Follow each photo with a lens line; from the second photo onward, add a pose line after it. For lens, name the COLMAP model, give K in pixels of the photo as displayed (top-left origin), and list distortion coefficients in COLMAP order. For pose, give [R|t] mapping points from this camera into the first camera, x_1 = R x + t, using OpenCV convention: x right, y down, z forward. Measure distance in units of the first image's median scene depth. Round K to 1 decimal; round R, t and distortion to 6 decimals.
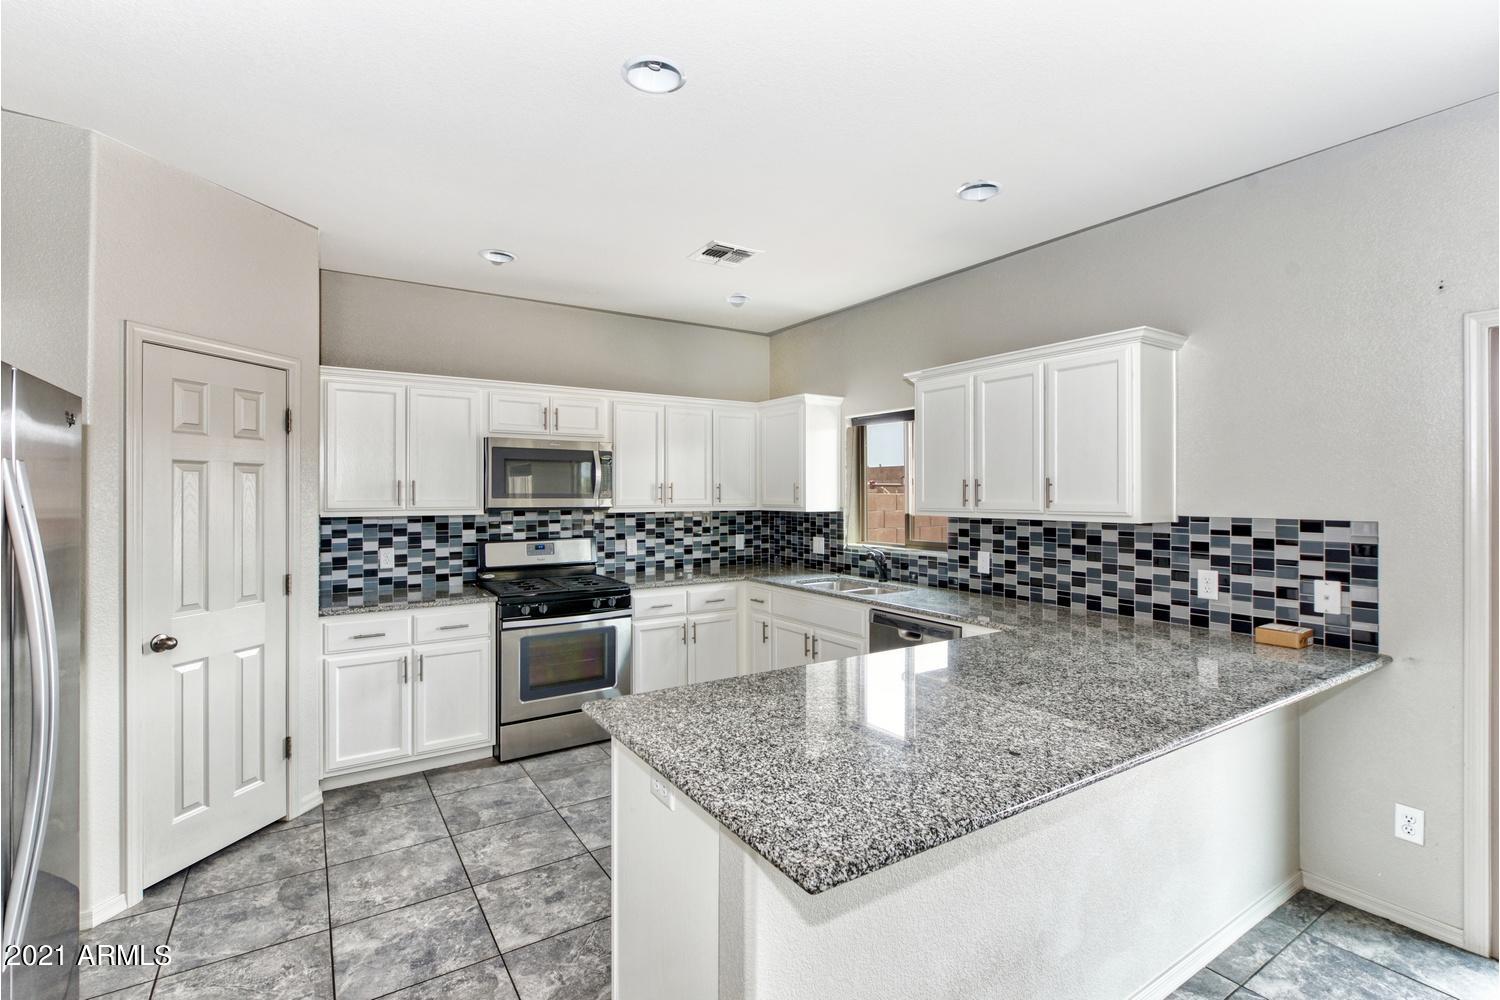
lens RADIAL K [[699.7, 0, 753.6], [0, 699.7, 495.0], [0, 0, 1]] dist [-0.002658, -0.000875]
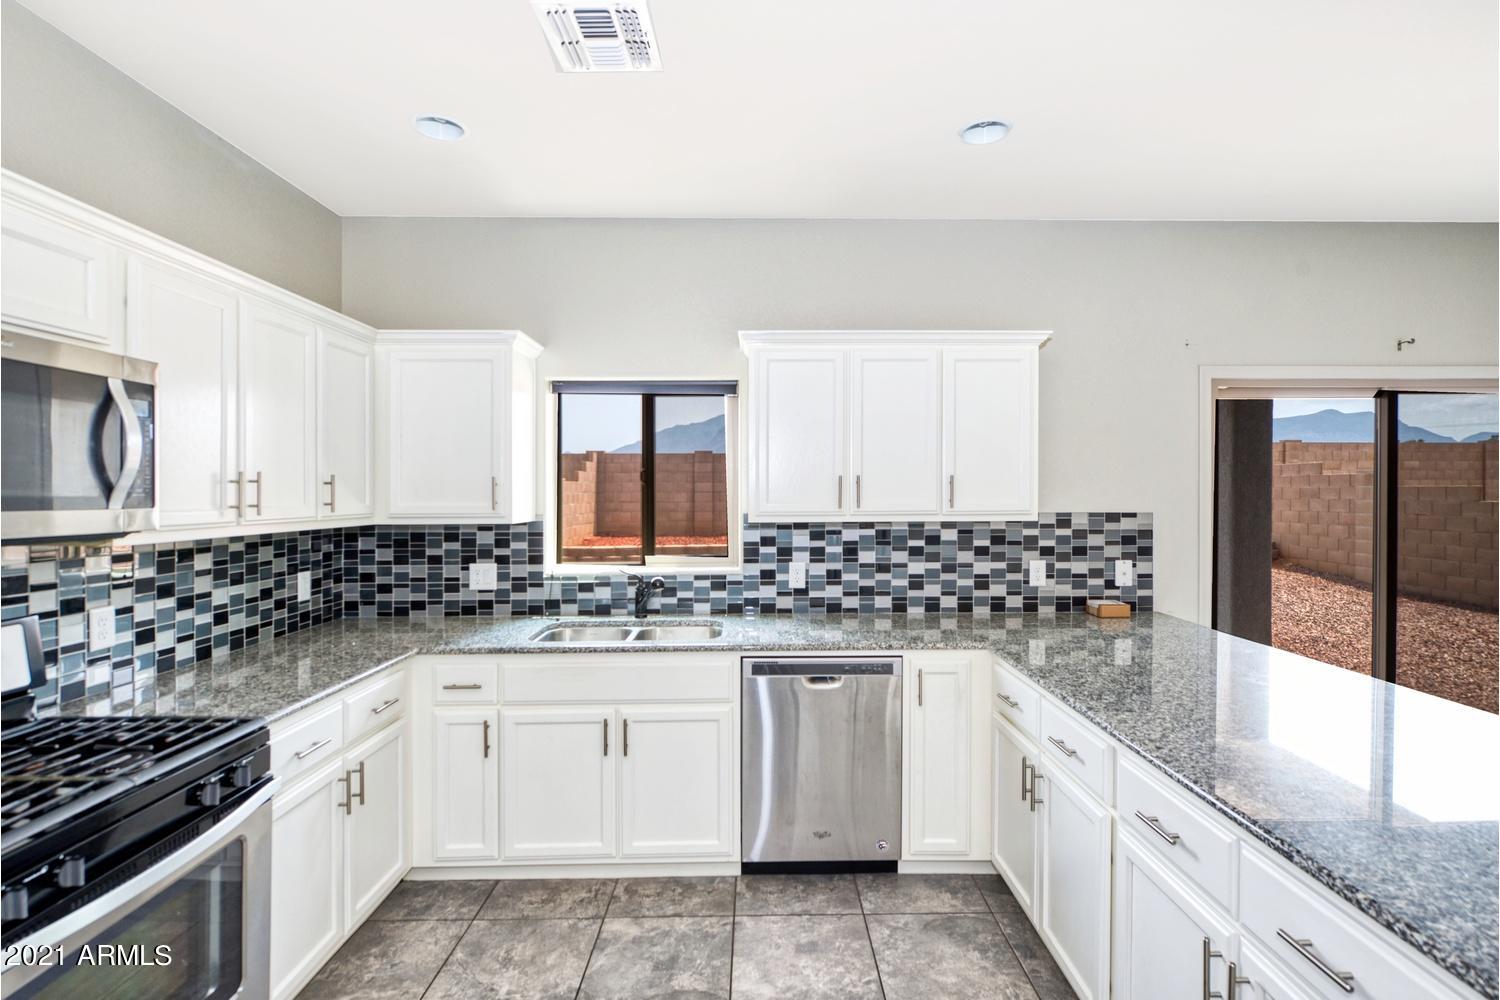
lens RADIAL K [[699.7, 0, 752.7], [0, 699.7, 492.4], [0, 0, 1]] dist [-0.002658, -0.000875]
pose [[0.534801, -0.002880, 0.844973, -0.394907], [0.007145, 0.999974, -0.001114, -0.002055], [-0.844948, 0.006633, 0.534808, 0.579447]]
